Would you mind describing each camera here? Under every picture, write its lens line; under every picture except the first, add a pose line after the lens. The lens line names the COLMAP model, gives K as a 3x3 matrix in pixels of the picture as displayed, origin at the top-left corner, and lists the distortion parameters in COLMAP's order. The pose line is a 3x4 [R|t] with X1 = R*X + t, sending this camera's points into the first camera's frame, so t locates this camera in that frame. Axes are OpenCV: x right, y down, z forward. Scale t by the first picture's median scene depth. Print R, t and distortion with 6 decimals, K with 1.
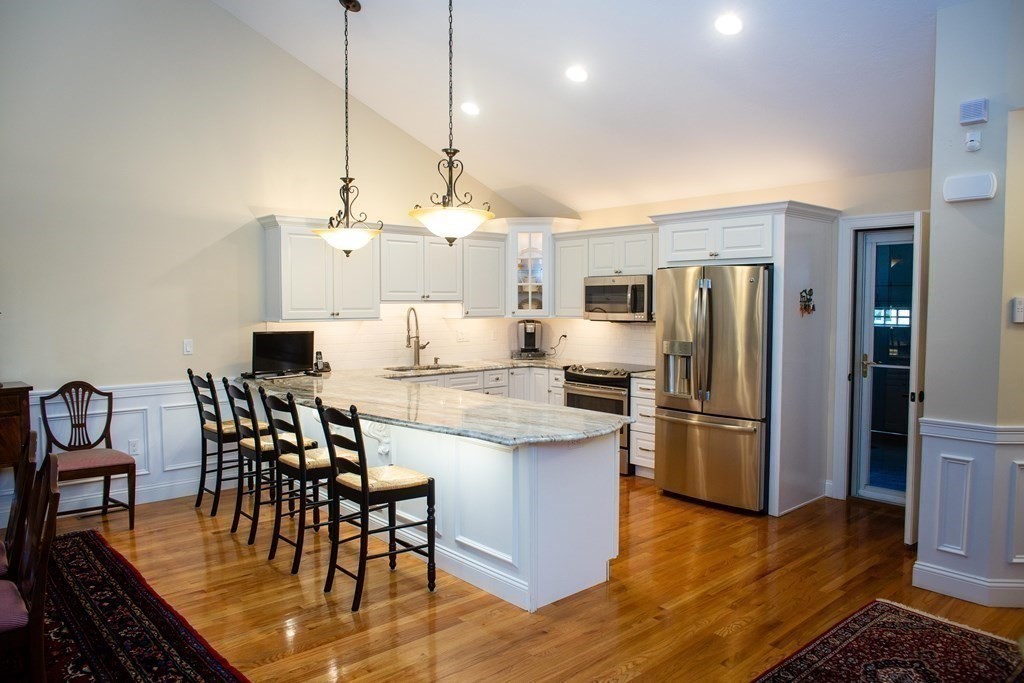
lens RADIAL K [[702.4, 0, 512.1], [0, 702.4, 342.2], [0, 0, 1]] dist [-0.060379, 0.055638]
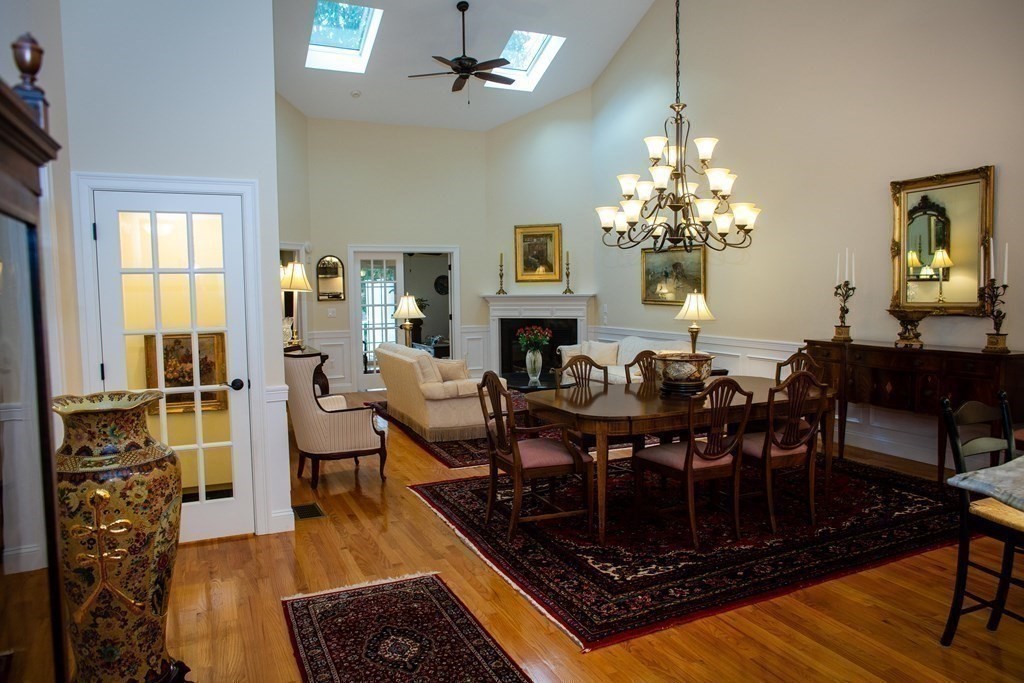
lens RADIAL K [[702.4, 0, 517.1], [0, 702.4, 341.1], [0, 0, 1]] dist [-0.060379, 0.055638]
pose [[-0.290110, 0.076022, -0.953969, 0.437867], [-0.040890, 0.994945, 0.091723, -0.020183], [0.956119, 0.065617, -0.285535, 0.460851]]
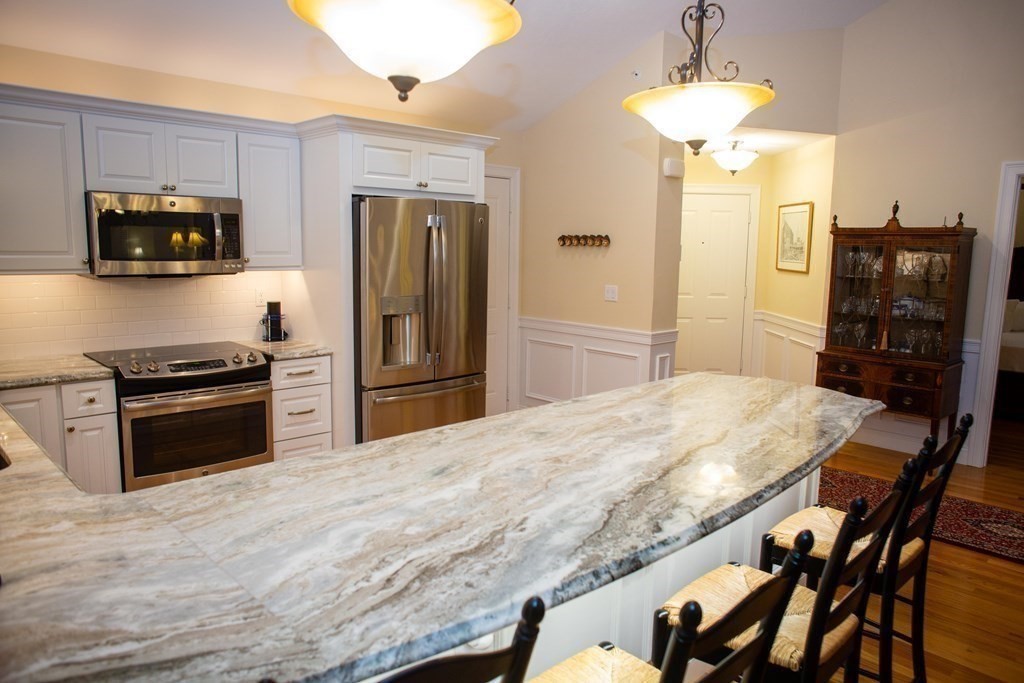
lens RADIAL K [[702.4, 0, 514.3], [0, 702.4, 342.8], [0, 0, 1]] dist [-0.060379, 0.055638]
pose [[-0.038743, -0.138751, 0.989569, -0.519460], [0.042317, 0.989196, 0.140356, -0.052009], [-0.998353, 0.047313, -0.032453, 0.891095]]
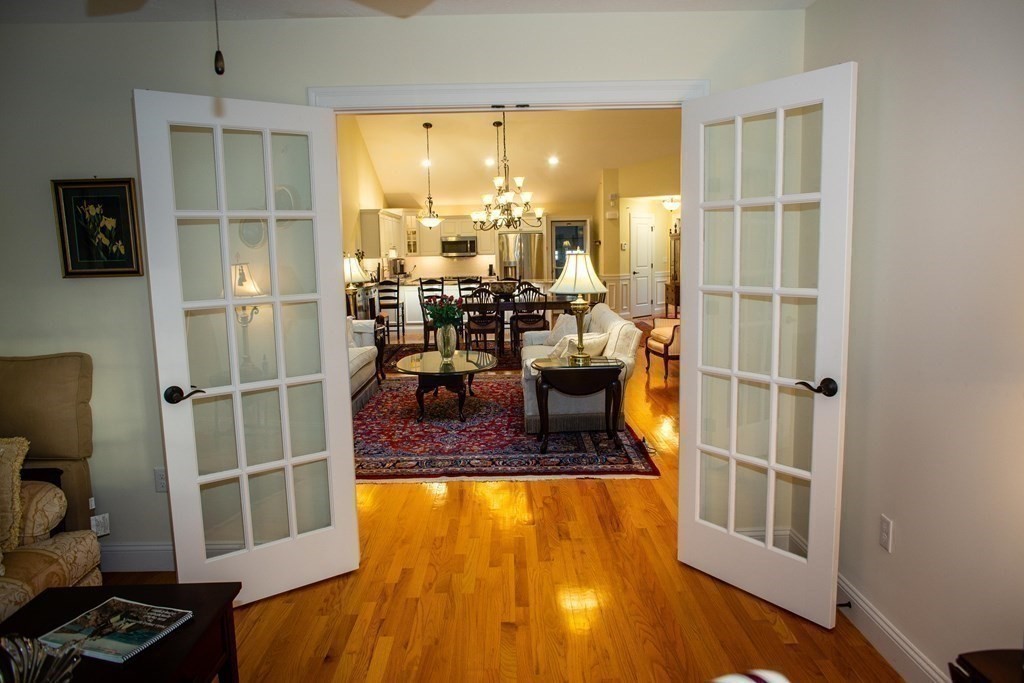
lens RADIAL K [[702.4, 0, 505.1], [0, 702.4, 344.8], [0, 0, 1]] dist [-0.060379, 0.055638]
pose [[0.662995, -0.112739, 0.740086, -1.797257], [0.064094, 0.993514, 0.093926, 0.062386], [-0.745875, -0.014837, 0.665921, -0.790797]]
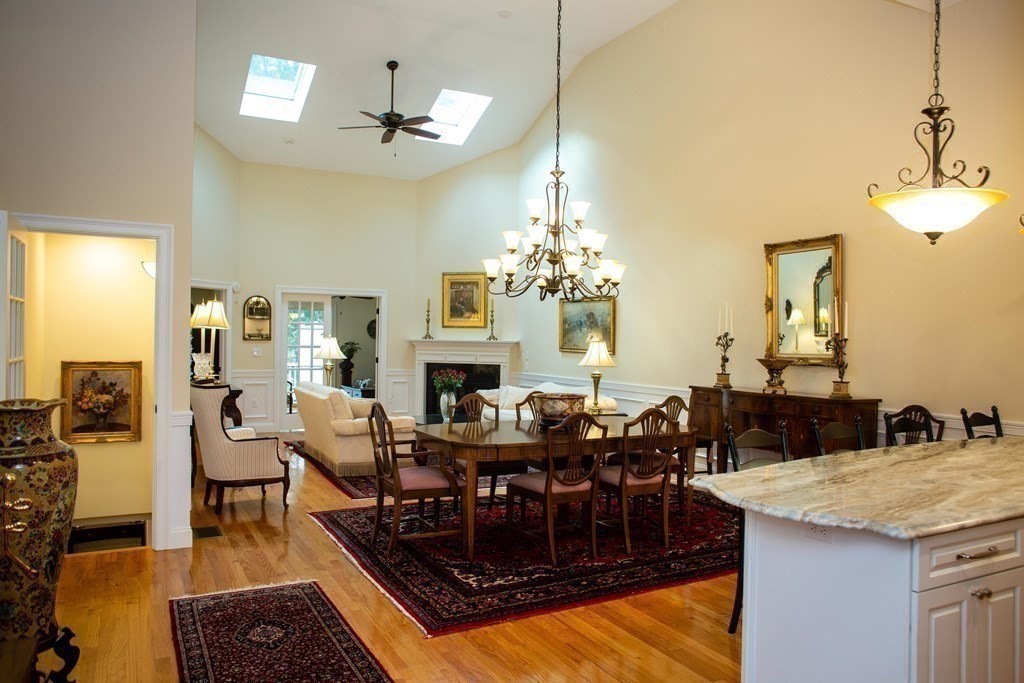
lens RADIAL K [[702.4, 0, 492.0], [0, 702.4, 338.1], [0, 0, 1]] dist [-0.060379, 0.055638]
pose [[-0.234121, 0.001152, -0.972207, 0.516082], [-0.069409, 0.997428, 0.017897, -0.018812], [0.969727, 0.071670, -0.233439, 0.548016]]
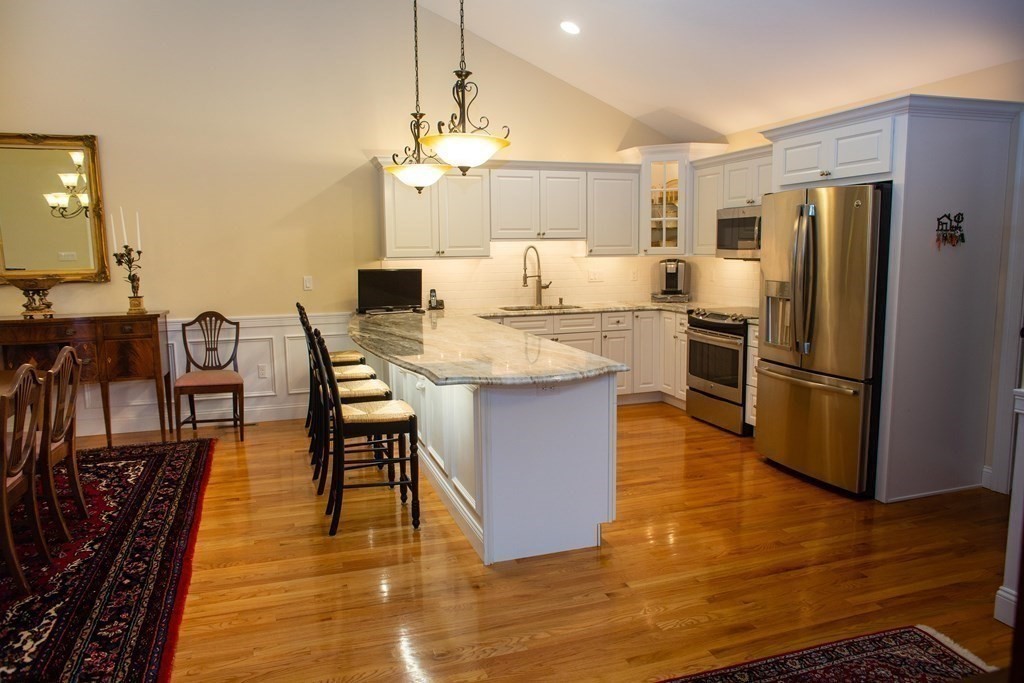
lens RADIAL K [[702.4, 0, 511.0], [0, 702.4, 339.3], [0, 0, 1]] dist [-0.060379, 0.055638]
pose [[0.920664, 0.039978, -0.388303, 0.262526], [-0.011304, 0.997055, 0.075852, 0.007973], [0.390192, -0.065445, 0.918405, 0.106792]]
